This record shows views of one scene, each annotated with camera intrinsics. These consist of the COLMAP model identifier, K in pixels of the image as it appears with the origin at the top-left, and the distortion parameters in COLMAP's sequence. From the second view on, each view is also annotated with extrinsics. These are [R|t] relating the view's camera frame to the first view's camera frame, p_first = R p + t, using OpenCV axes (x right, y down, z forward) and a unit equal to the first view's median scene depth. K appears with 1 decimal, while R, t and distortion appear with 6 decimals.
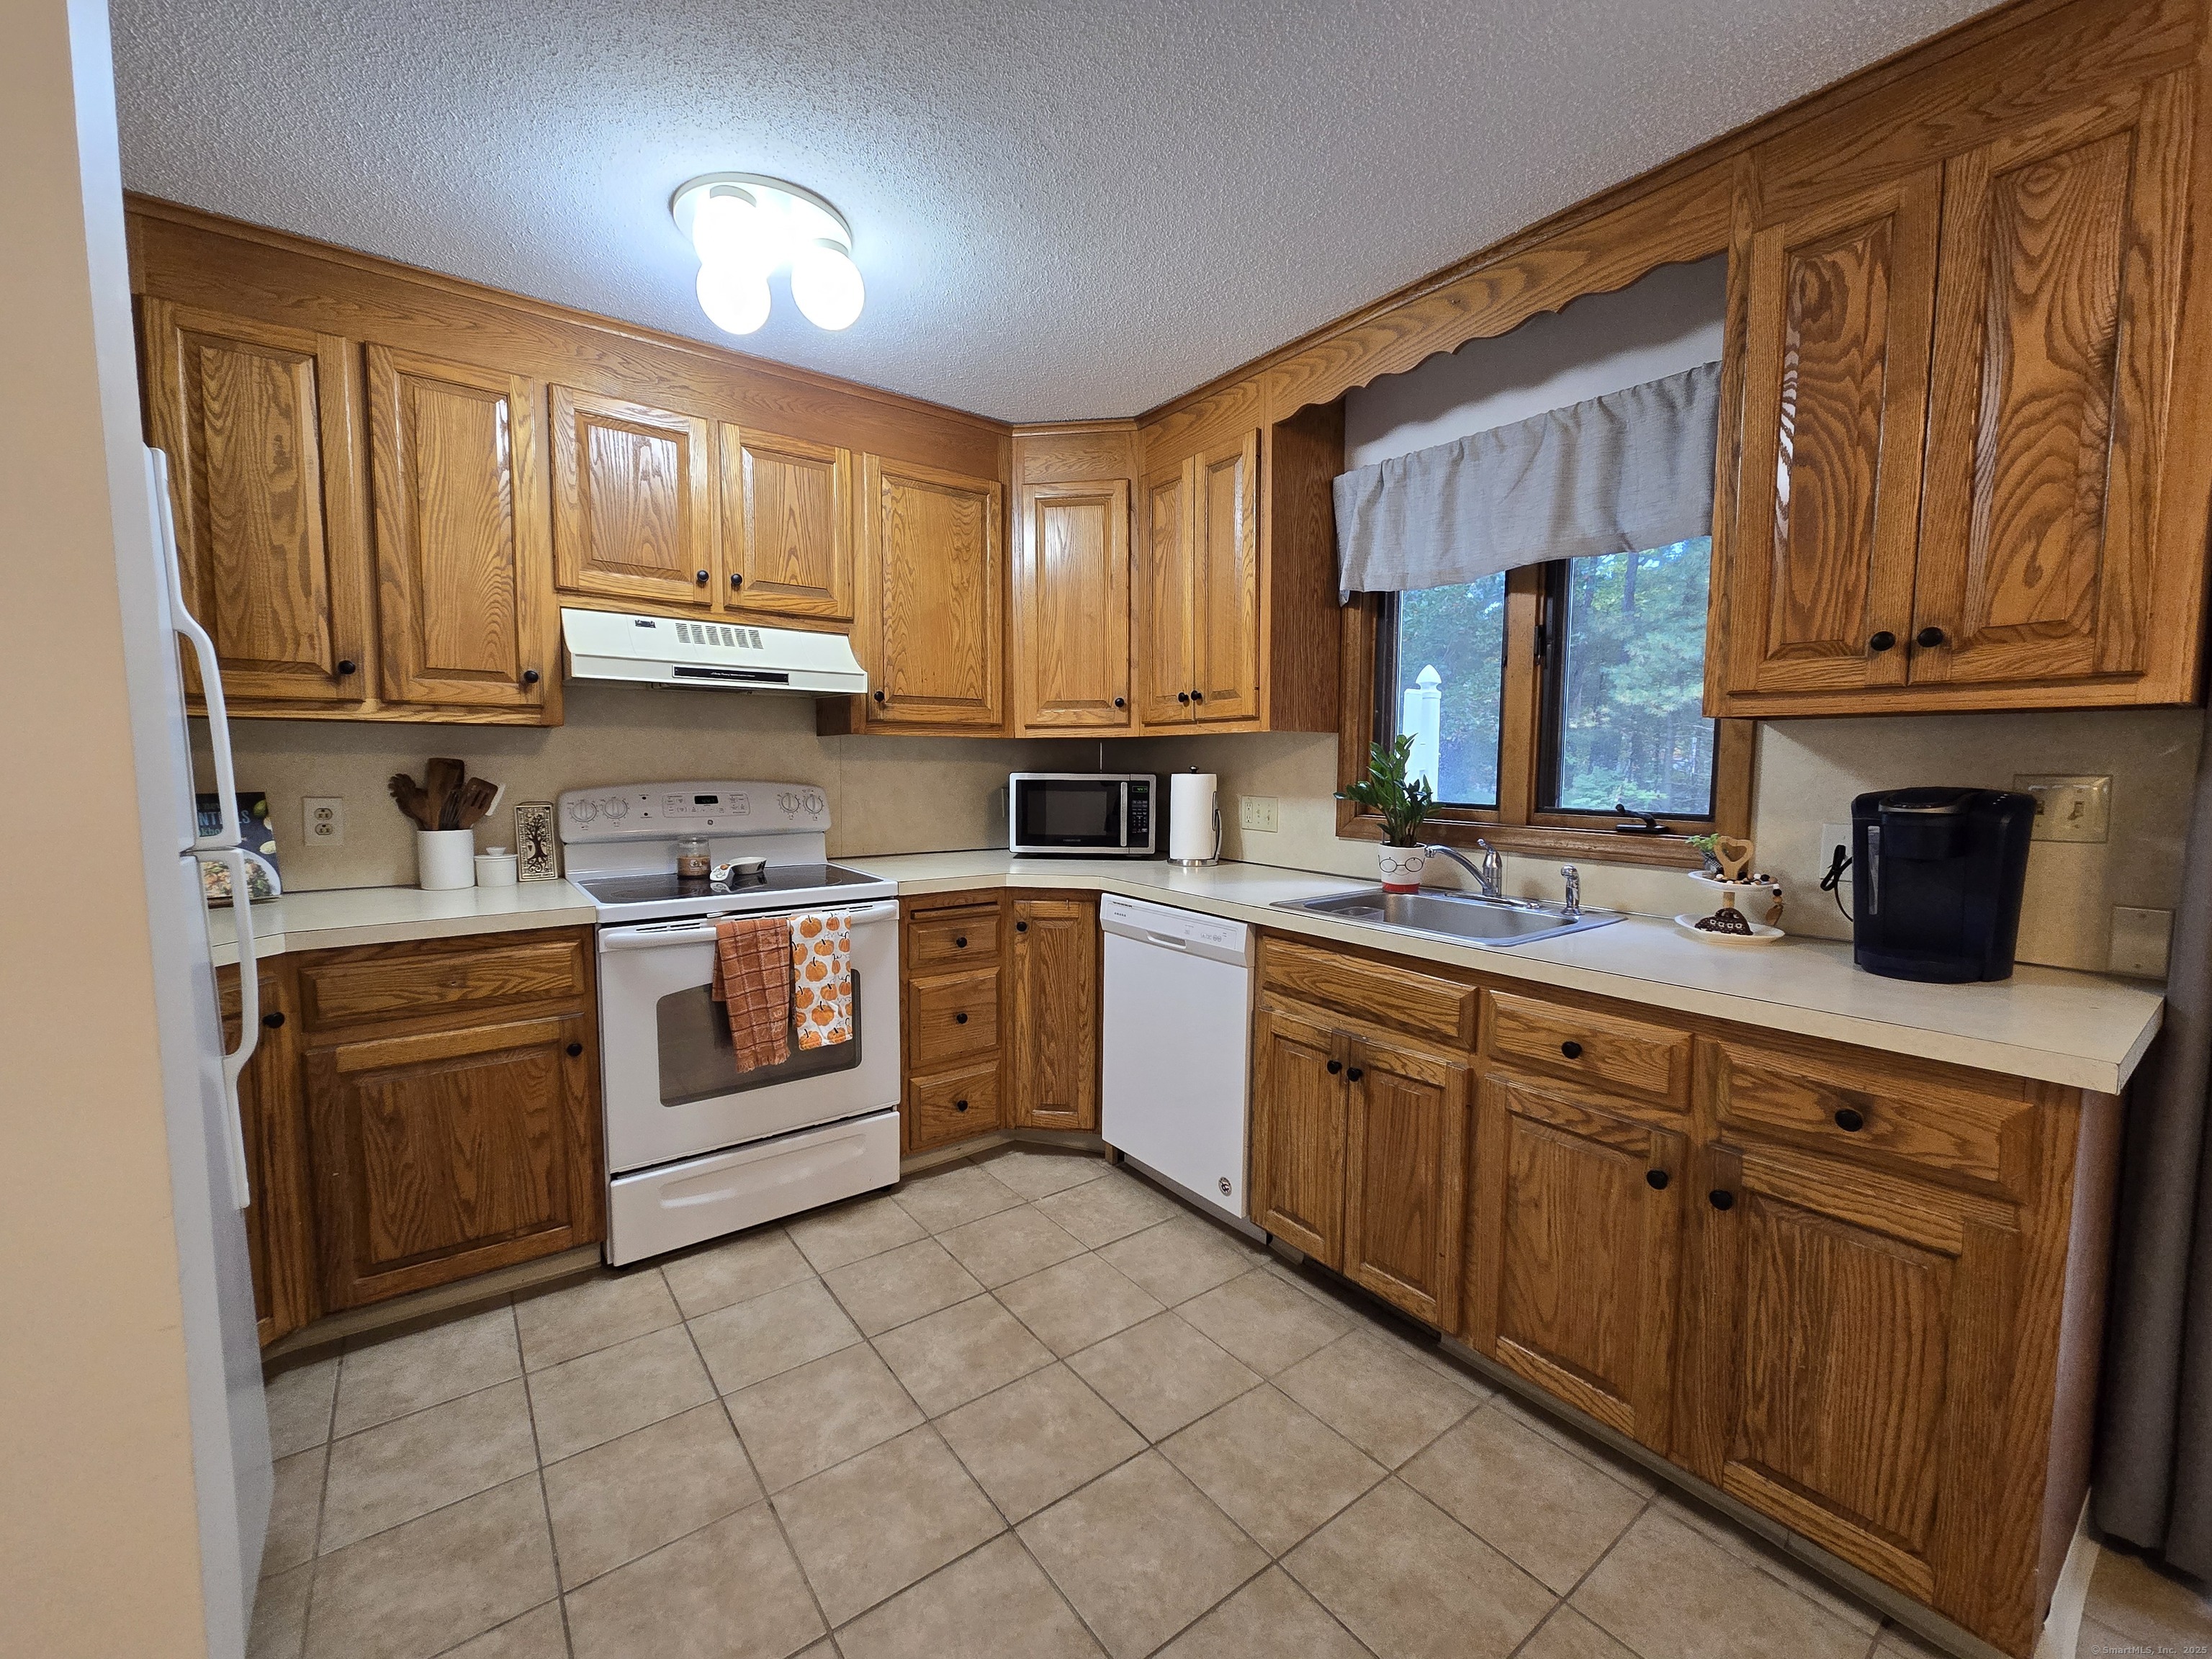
lens RADIAL K [[907.5, 0, 1096.7], [0, 907.5, 831.6], [0, 0, 1]] dist [-0.000362, 0.000939]
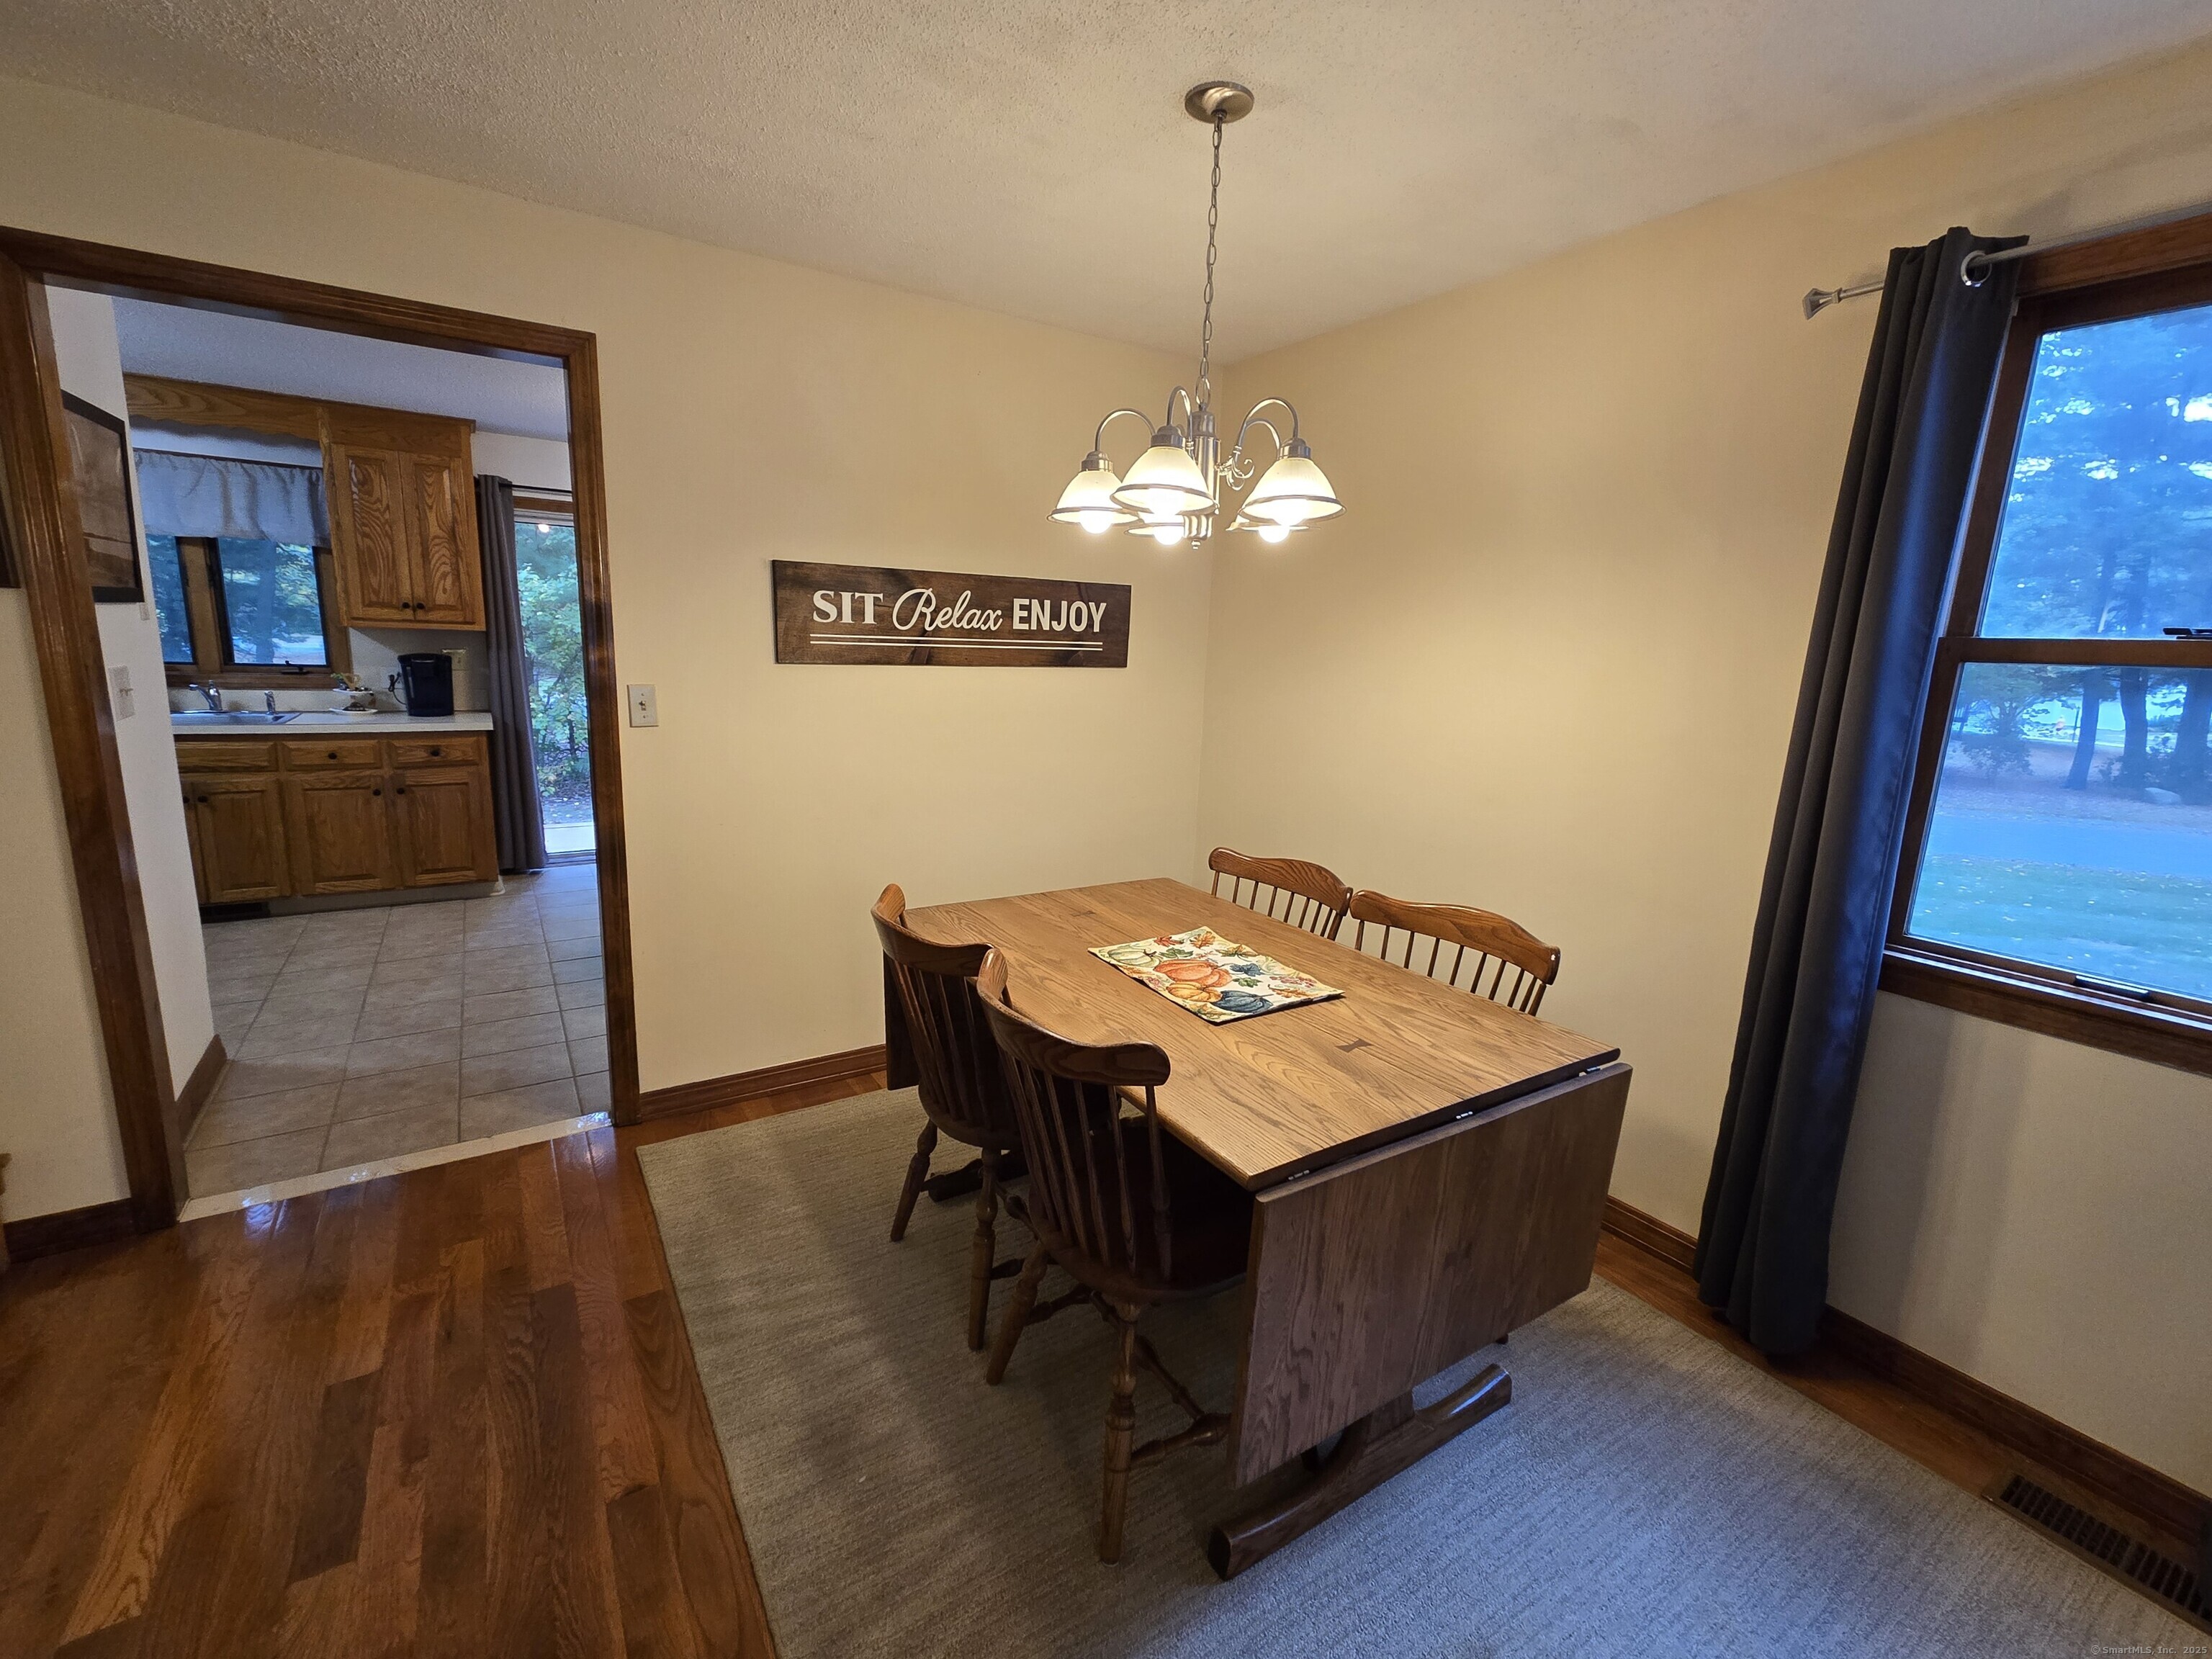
lens RADIAL K [[948.6, 0, 1106.3], [0, 948.6, 831.2], [0, 0, 1]] dist [-0.000746, 0.000555]
pose [[0.070711, -0.198830, 0.977480, -1.447075], [0.038351, 0.979750, 0.196518, -0.001460], [-0.996759, 0.023591, 0.076904, -1.019764]]
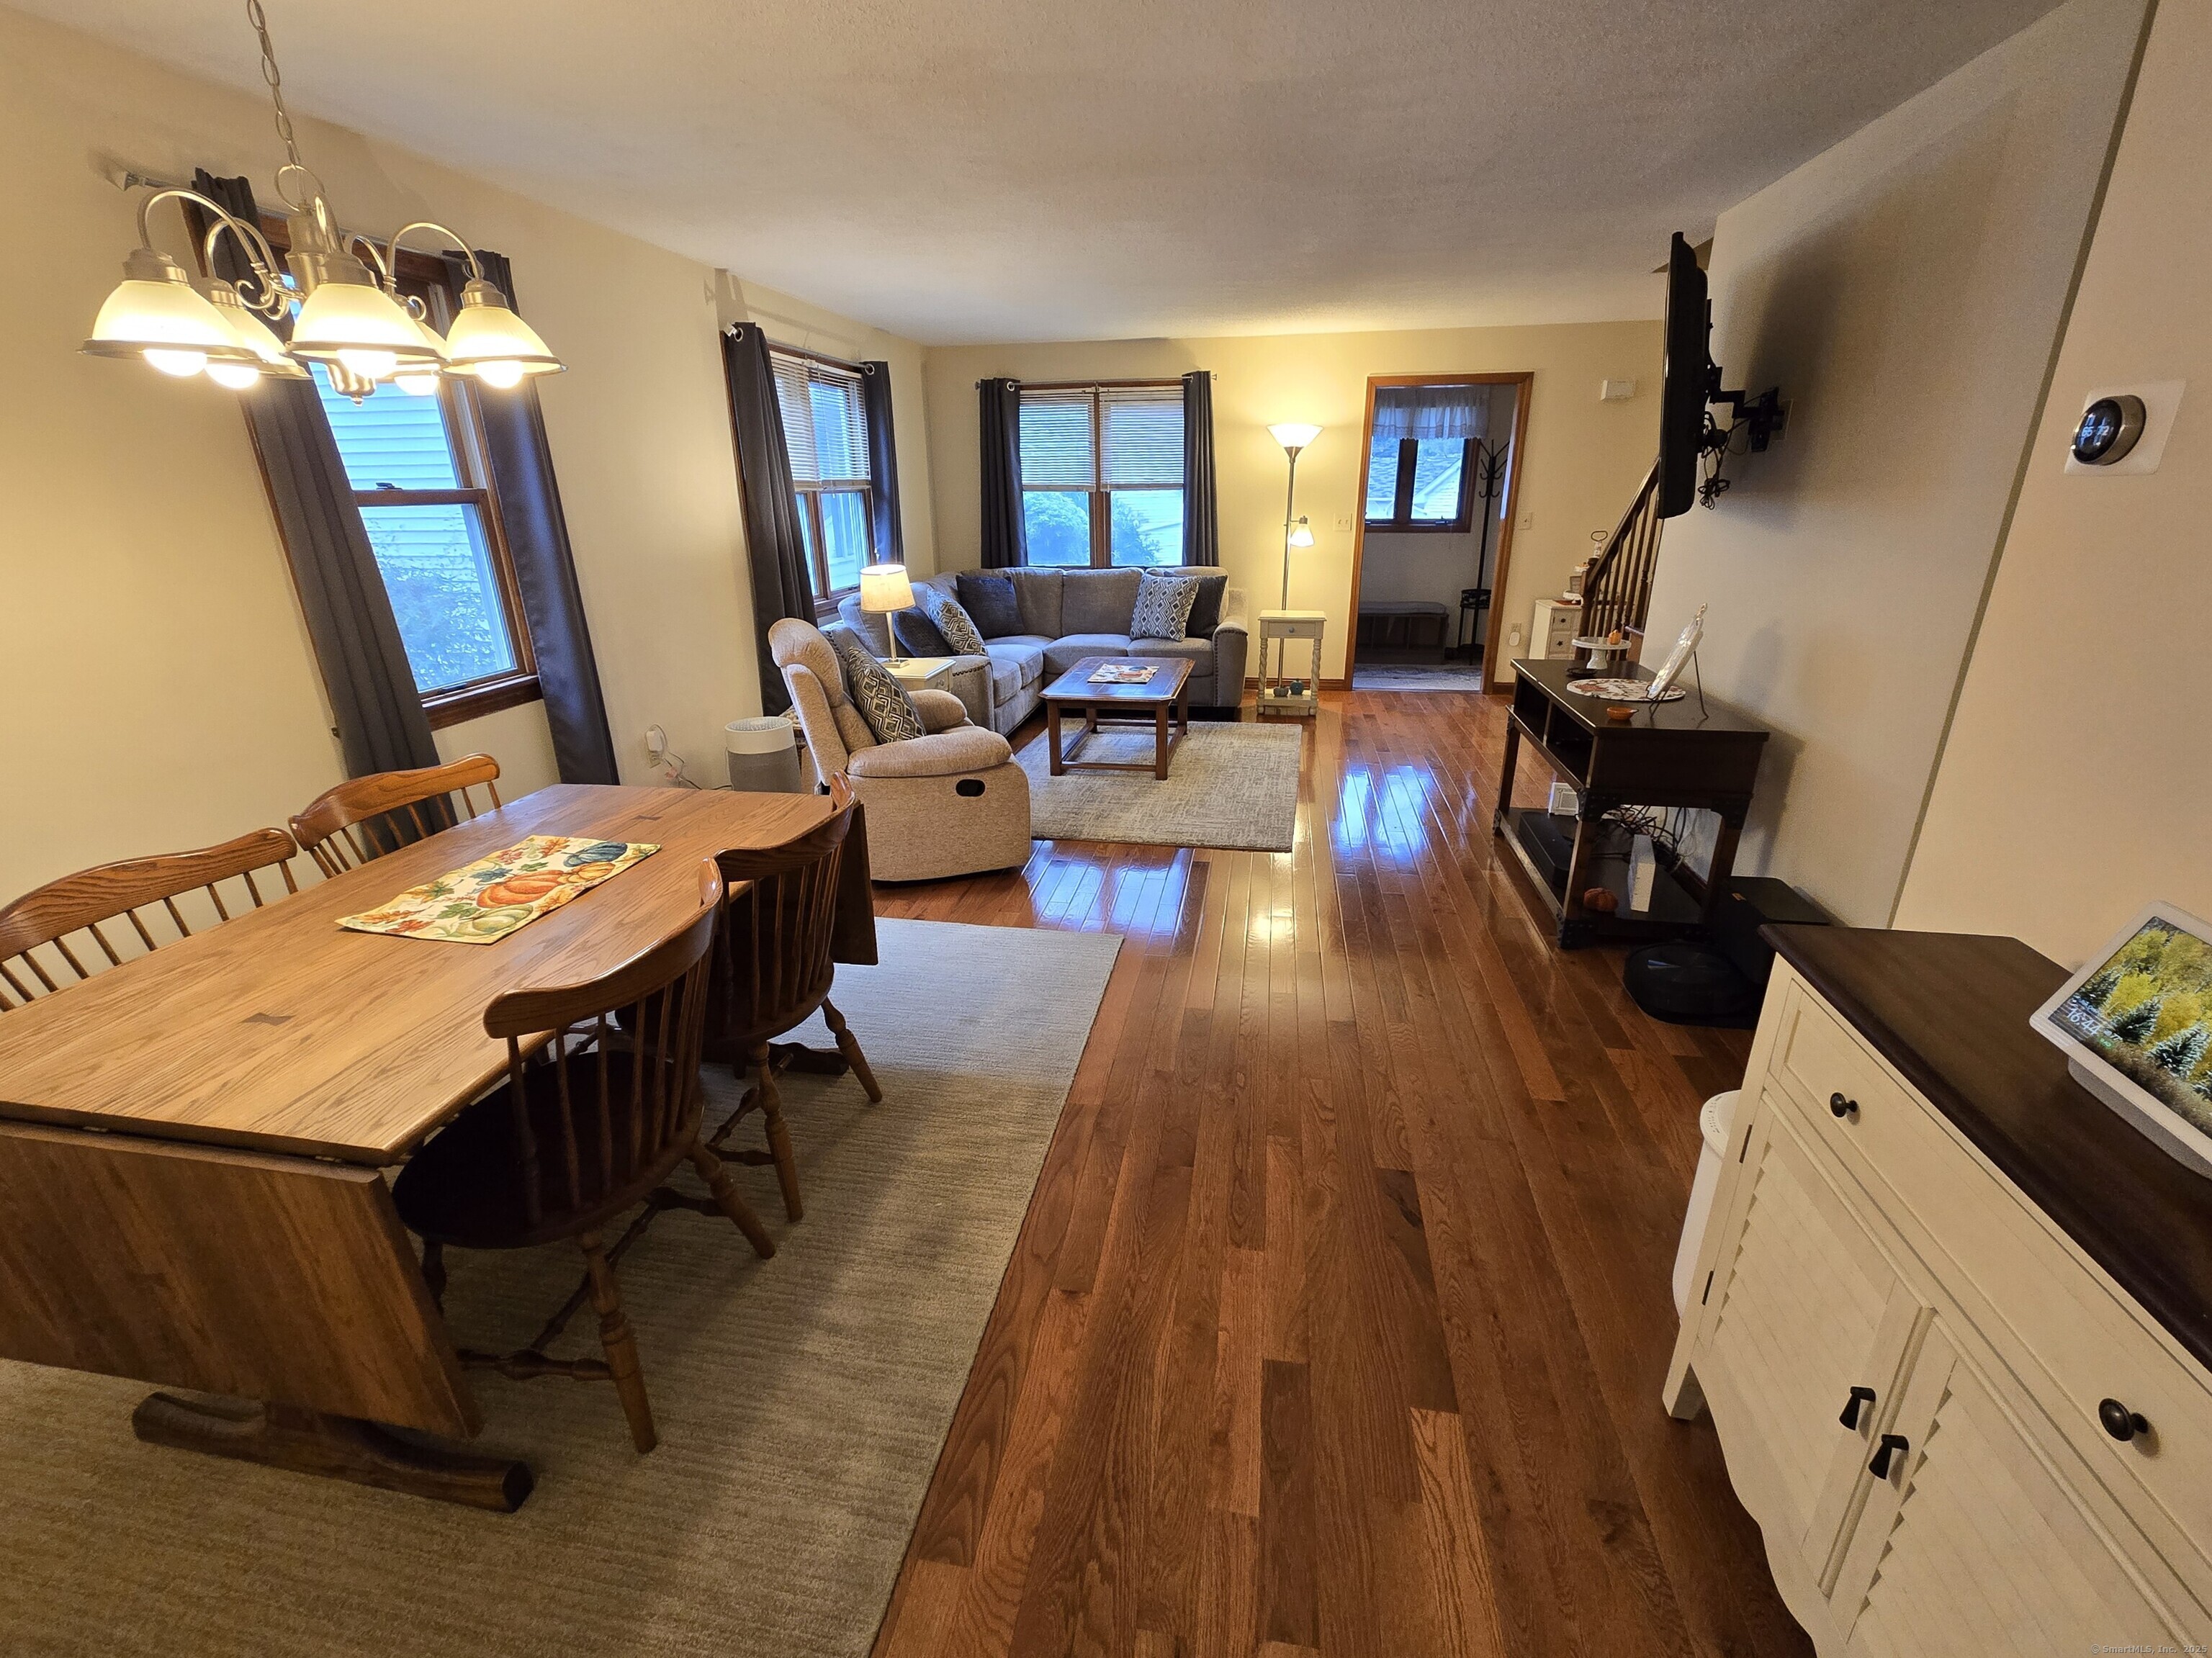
lens RADIAL K [[948.5, 0, 1106.3], [0, 948.5, 830.7], [0, 0, 1]] dist [-0.000746, 0.000555]
pose [[-0.728079, 0.236375, -0.643450, -0.490195], [-0.045454, 0.919954, 0.389383, -0.084382], [0.683985, 0.312749, -0.659055, -0.184622]]
